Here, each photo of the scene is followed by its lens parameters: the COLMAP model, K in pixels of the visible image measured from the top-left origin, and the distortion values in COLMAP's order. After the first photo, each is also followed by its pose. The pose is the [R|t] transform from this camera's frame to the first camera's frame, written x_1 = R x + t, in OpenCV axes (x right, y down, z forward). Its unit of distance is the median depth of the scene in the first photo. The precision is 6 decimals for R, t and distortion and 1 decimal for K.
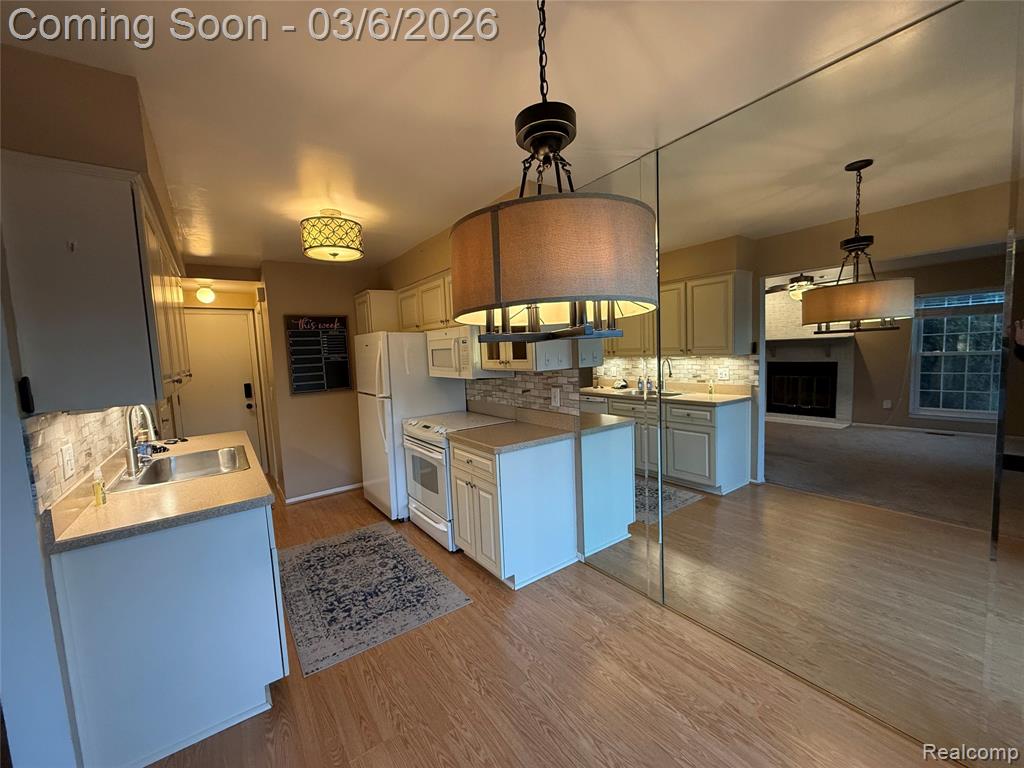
lens RADIAL K [[407.6, 0, 510.9], [0, 407.6, 385.6], [0, 0, 1]] dist [-0.000240, -0.000093]
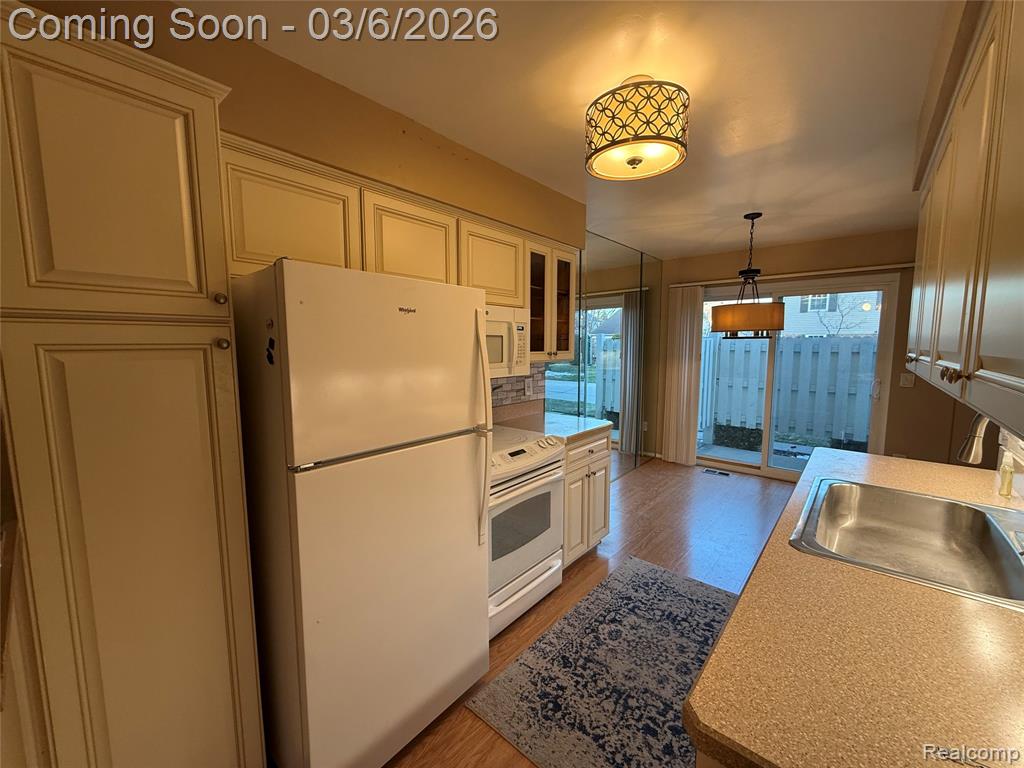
lens RADIAL K [[407.6, 0, 508.9], [0, 407.6, 385.9], [0, 0, 1]] dist [-0.000240, -0.000093]
pose [[-0.223624, -0.054950, 0.973125, -0.971514], [0.102023, 0.991605, 0.079438, -0.068833], [-0.969321, 0.117046, -0.216140, 1.326088]]
